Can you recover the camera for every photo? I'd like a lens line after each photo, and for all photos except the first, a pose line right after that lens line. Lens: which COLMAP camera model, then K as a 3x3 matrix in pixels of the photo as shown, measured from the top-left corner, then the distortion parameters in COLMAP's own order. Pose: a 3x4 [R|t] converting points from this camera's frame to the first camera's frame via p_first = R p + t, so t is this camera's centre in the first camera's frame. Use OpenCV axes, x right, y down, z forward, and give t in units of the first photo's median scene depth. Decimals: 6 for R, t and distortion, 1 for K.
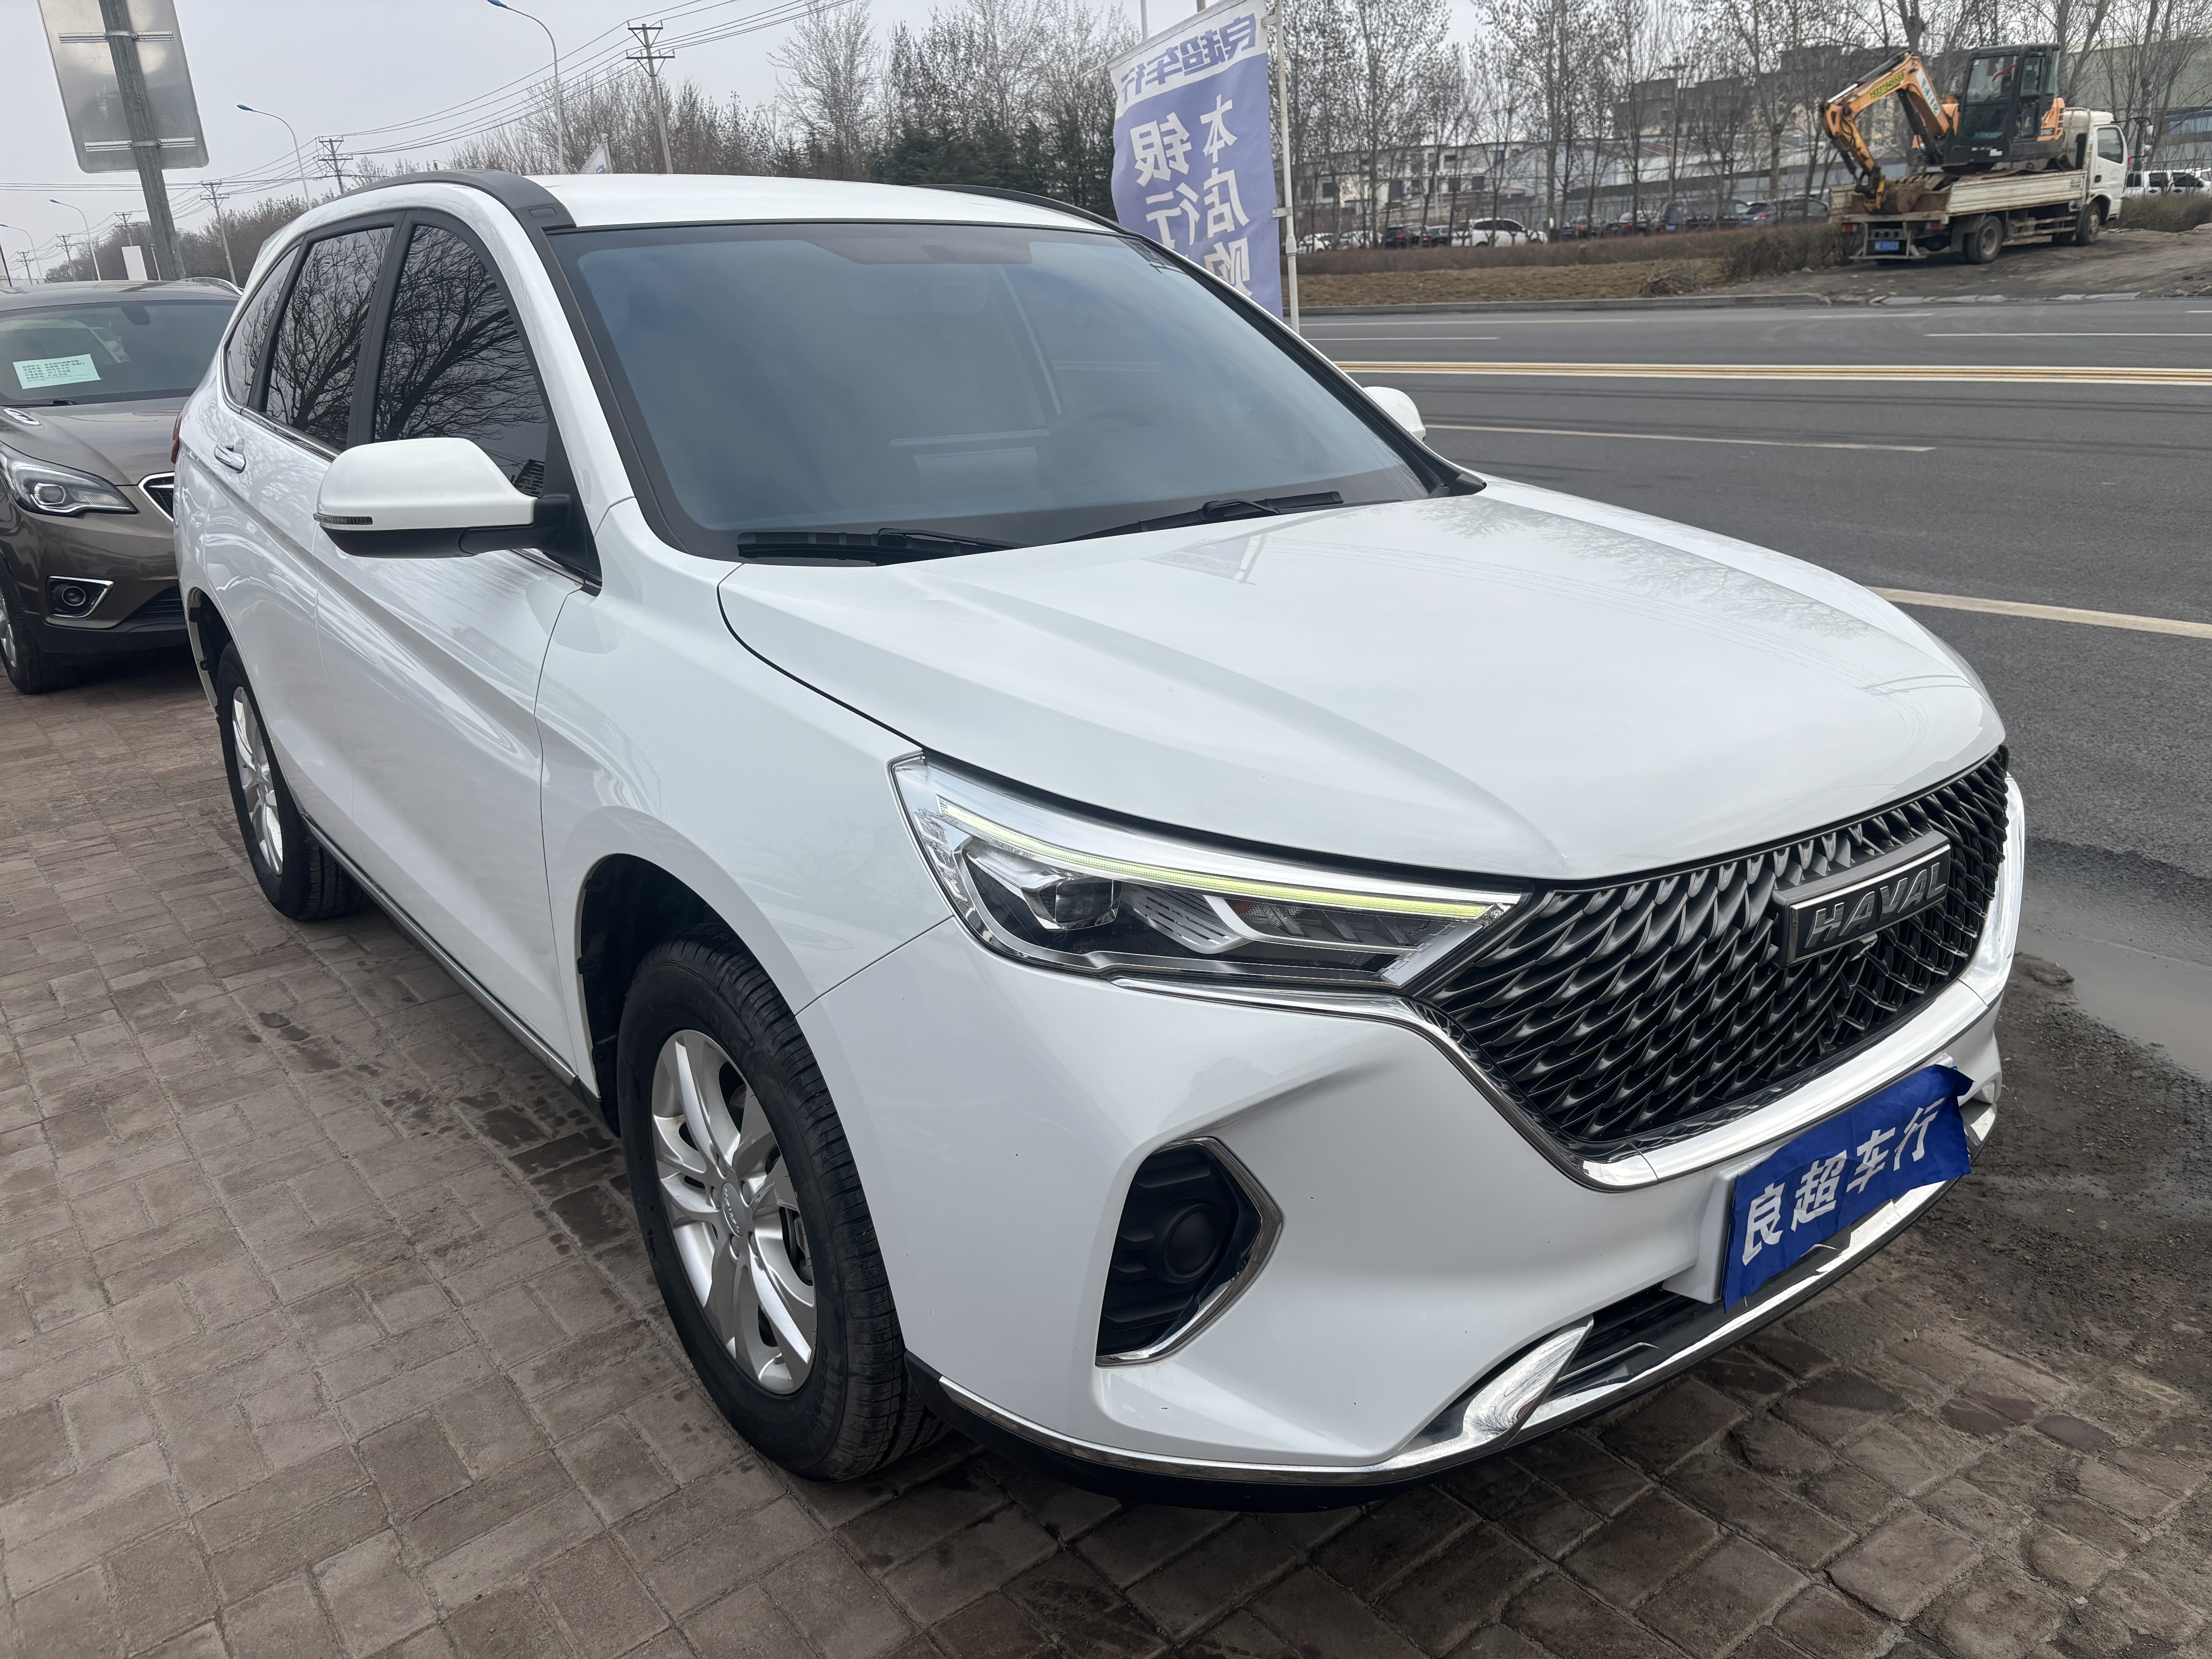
lens RADIAL K [[1683.7, 0, 1093.5], [0, 1683.7, 828.7], [0, 0, 1]] dist [0.046079, -0.063502]
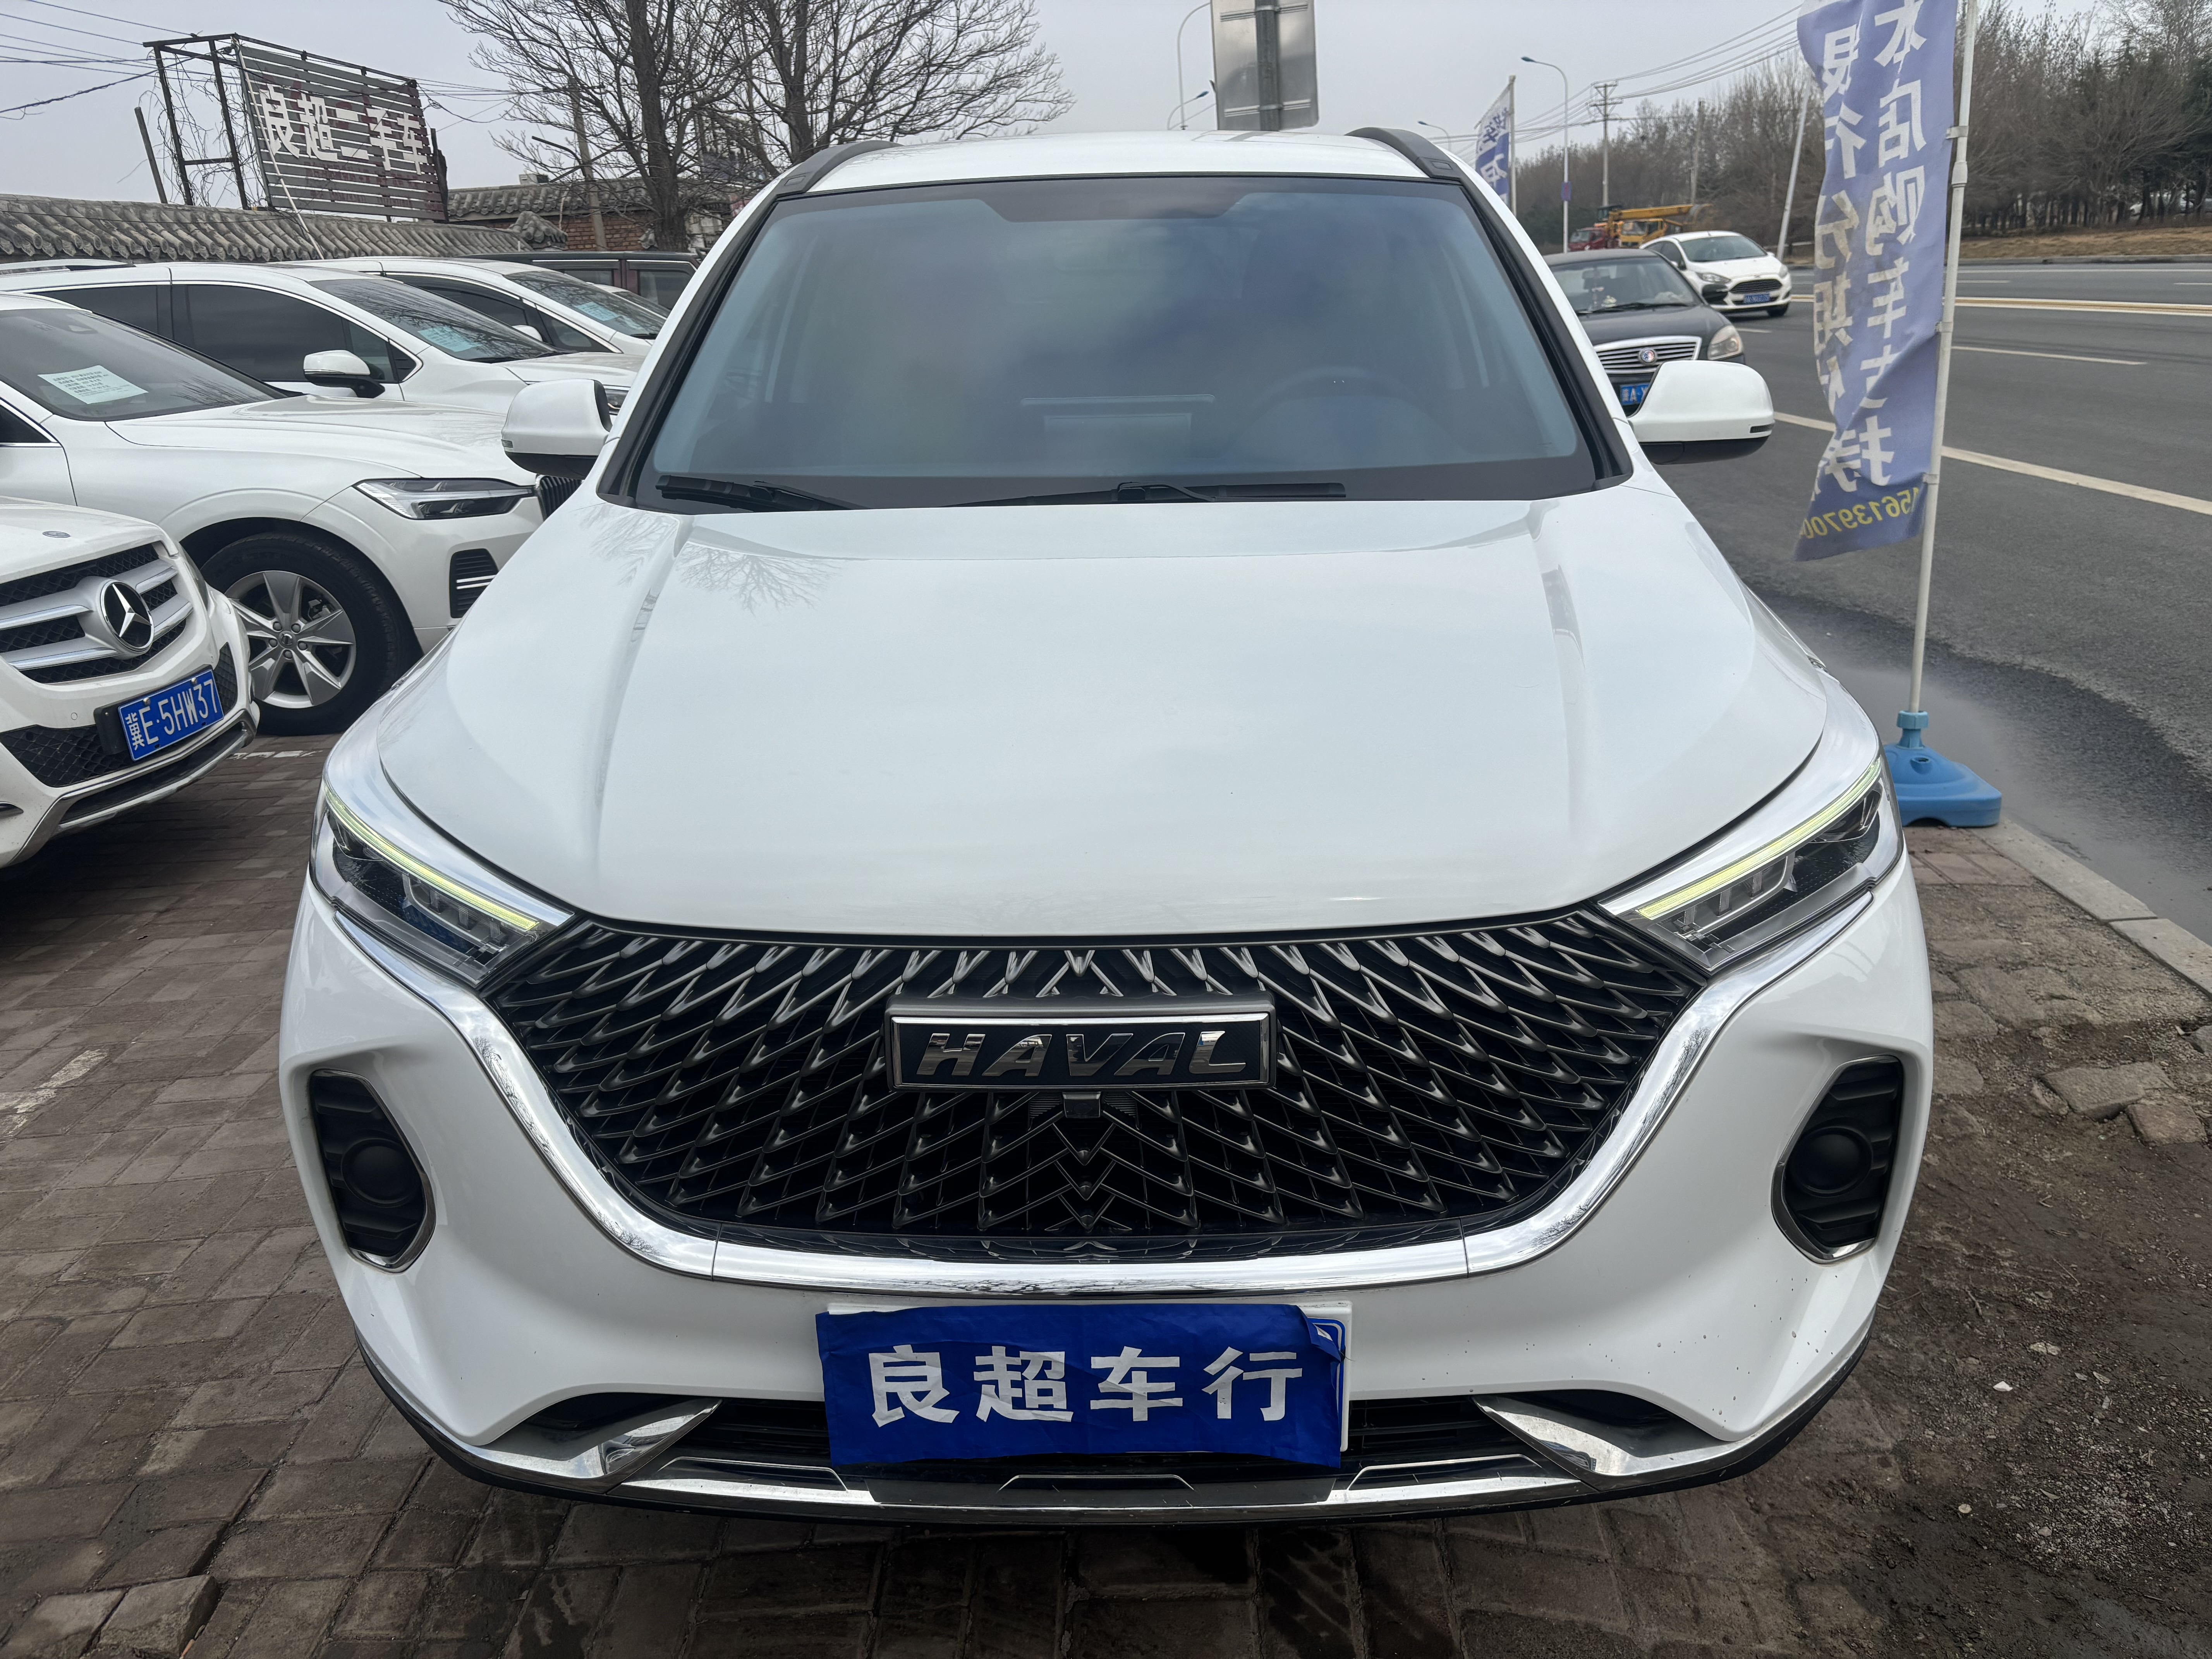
lens RADIAL K [[1683.7, 0, 1109.4], [0, 1683.7, 821.2], [0, 0, 1]] dist [0.046079, -0.063502]
pose [[0.777983, 0.194122, -0.597544, 0.331324], [-0.176821, 0.980279, 0.088245, -0.047828], [0.602890, 0.037005, 0.796966, 0.139299]]
